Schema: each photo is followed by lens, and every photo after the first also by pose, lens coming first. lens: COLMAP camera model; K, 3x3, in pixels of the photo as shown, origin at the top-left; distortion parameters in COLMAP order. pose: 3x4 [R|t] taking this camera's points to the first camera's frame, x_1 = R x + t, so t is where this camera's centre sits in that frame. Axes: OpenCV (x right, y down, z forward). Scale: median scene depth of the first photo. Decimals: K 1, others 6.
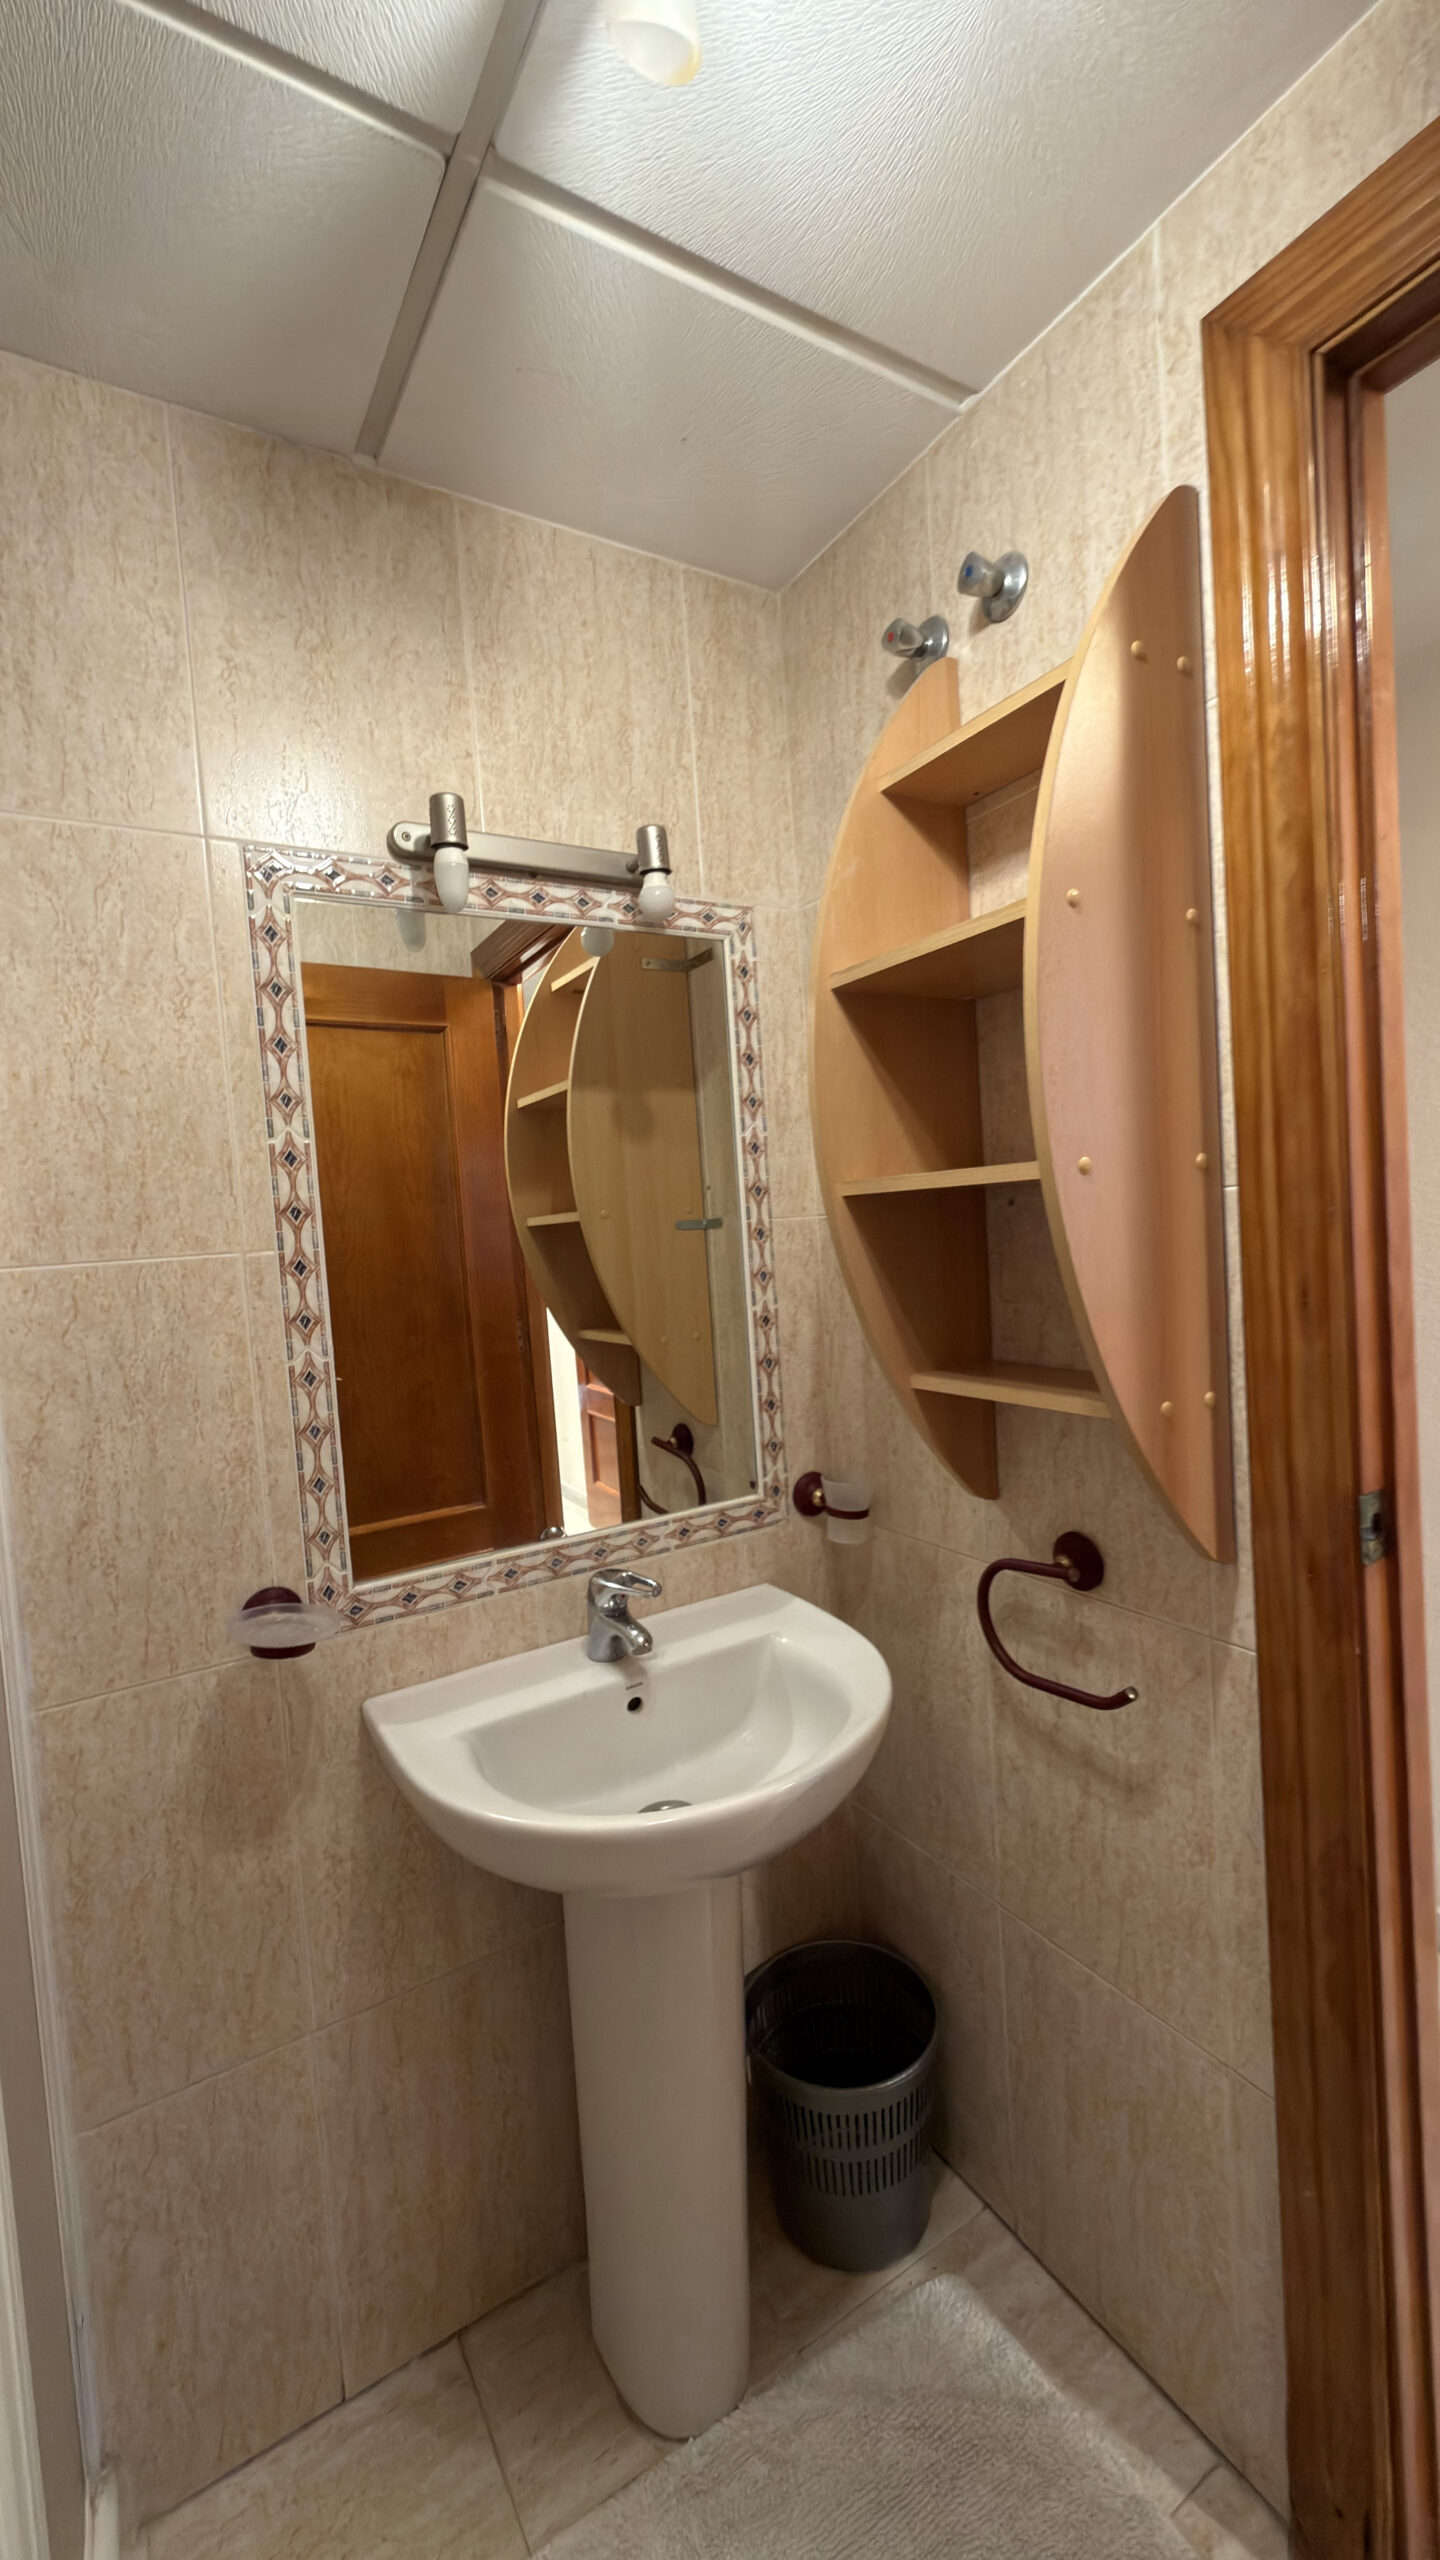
lens RADIAL K [[1020.7, 0, 726.0], [0, 1020.7, 1278.4], [0, 0, 1]] dist [-0.005193, 0.001757]
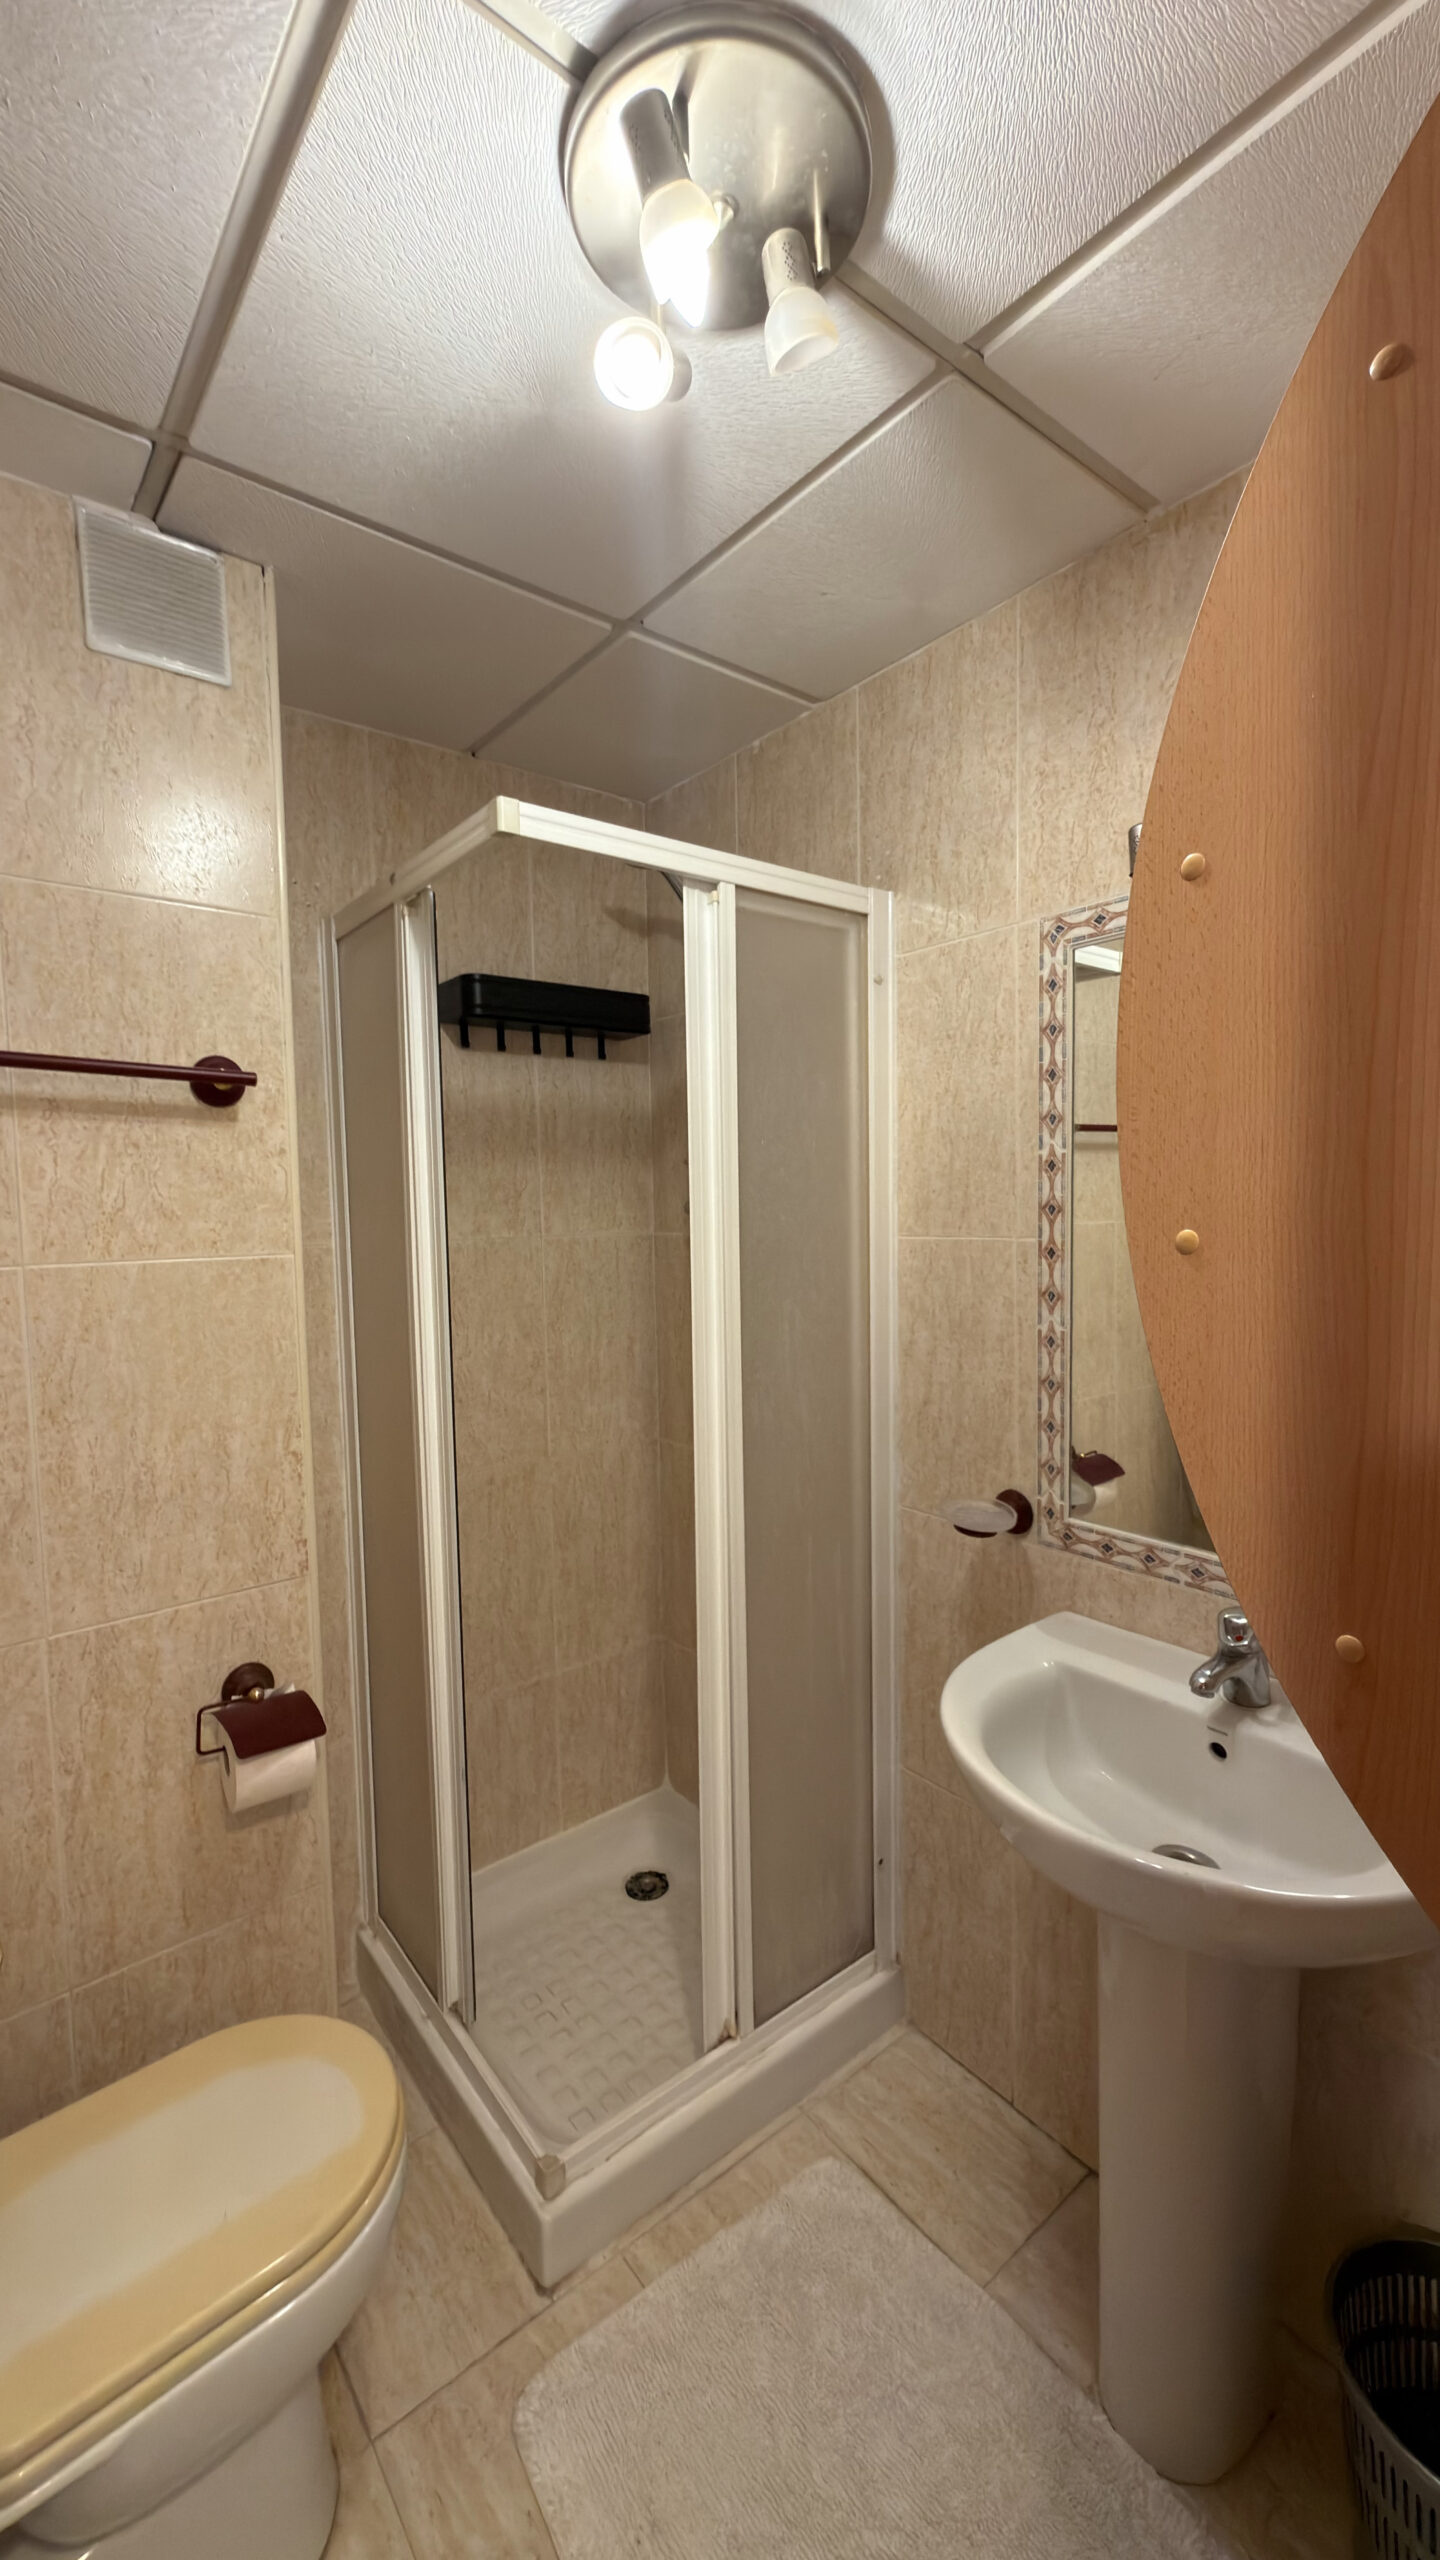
lens RADIAL K [[1020.7, 0, 726.0], [0, 1020.7, 1277.9], [0, 0, 1]] dist [-0.005193, 0.001757]
pose [[0.129563, 0.131409, -0.982825, 0.785722], [-0.043537, 0.990978, 0.126759, -0.124907], [0.990615, 0.026366, 0.134115, 0.448864]]
